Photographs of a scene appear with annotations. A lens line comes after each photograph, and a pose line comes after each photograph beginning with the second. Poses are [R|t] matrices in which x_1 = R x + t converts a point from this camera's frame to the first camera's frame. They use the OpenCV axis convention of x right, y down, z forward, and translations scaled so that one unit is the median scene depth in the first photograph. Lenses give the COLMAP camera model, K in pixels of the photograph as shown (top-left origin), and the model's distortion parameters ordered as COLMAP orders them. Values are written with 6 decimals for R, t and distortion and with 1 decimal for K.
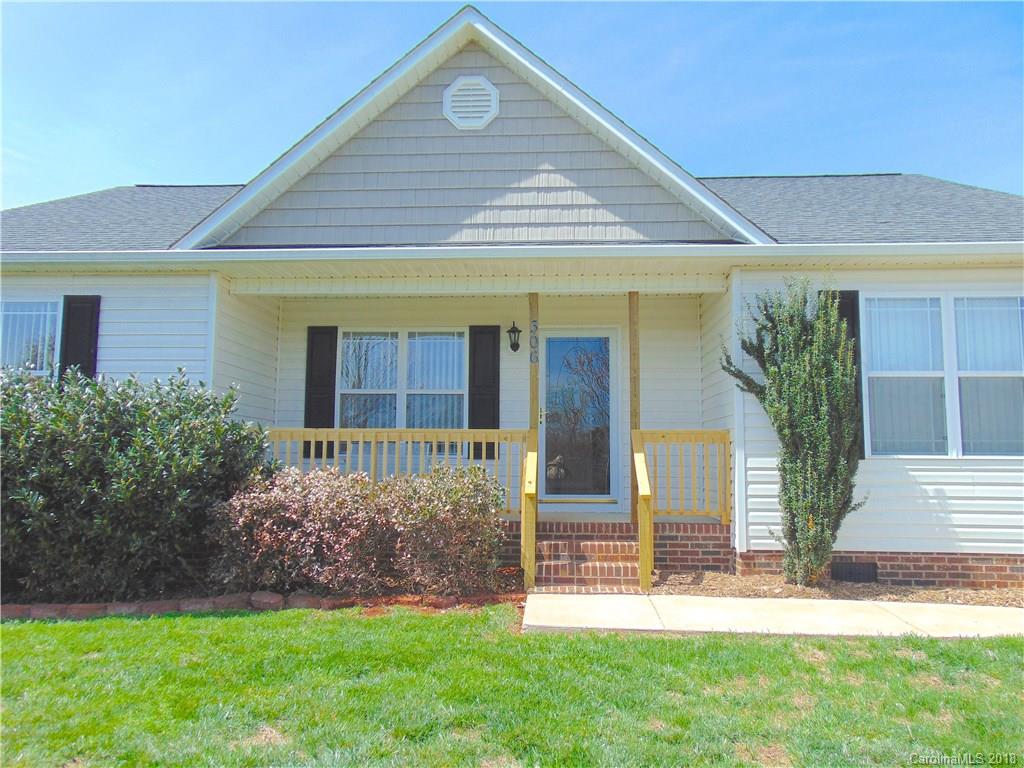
lens RADIAL K [[764.7, 0, 512.5], [0, 764.7, 382.3], [0, 0, 1]] dist [-0.035710, 0.072520]
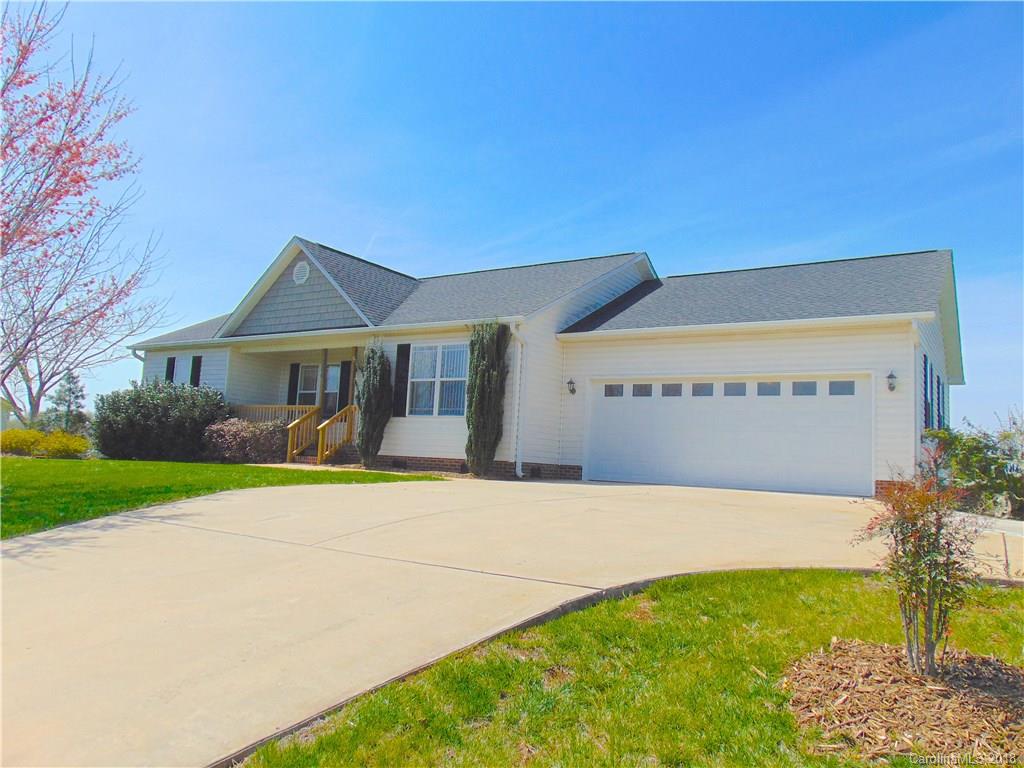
lens RADIAL K [[769.2, 0, 512.2], [0, 769.2, 376.8], [0, 0, 1]] dist [0.003678, -0.001816]
pose [[0.861431, -0.017212, -0.507583, 1.798928], [0.002307, 0.999548, -0.029979, 0.045838], [0.507870, 0.024654, 0.861081, -0.790975]]
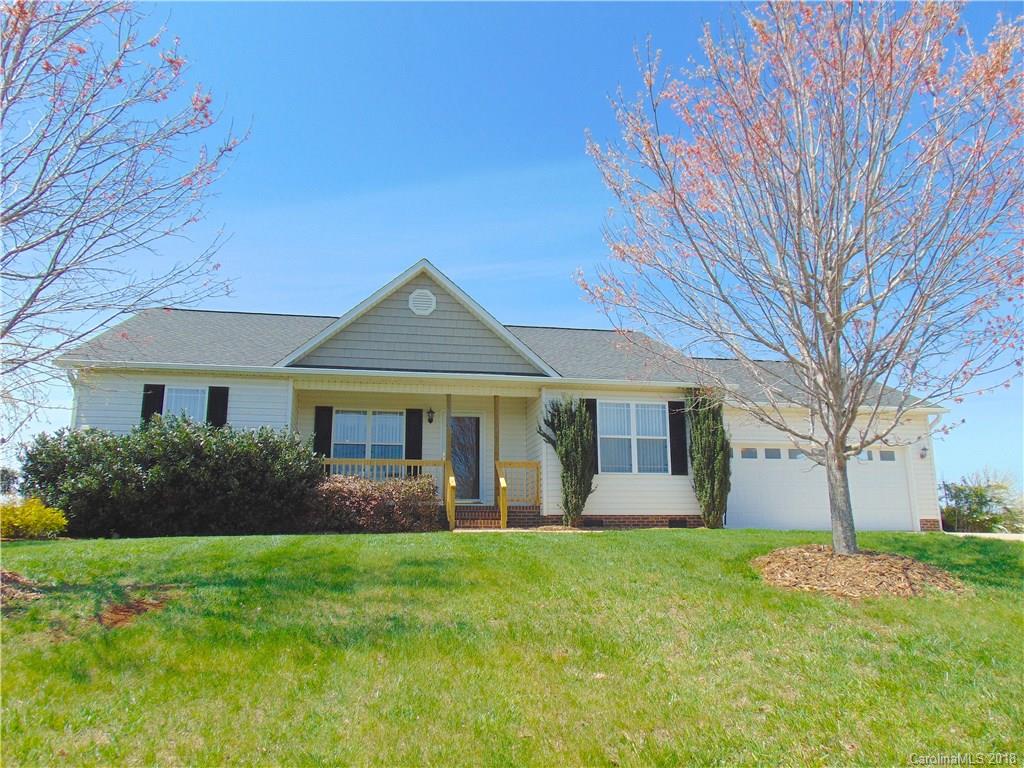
lens RADIAL K [[764.7, 0, 512.5], [0, 764.7, 382.3], [0, 0, 1]] dist [-0.035710, 0.072520]
pose [[0.969308, 0.041062, 0.242397, -0.314144], [-0.014083, 0.993608, -0.112001, 0.081287], [-0.245446, 0.105150, 0.963691, -1.052848]]
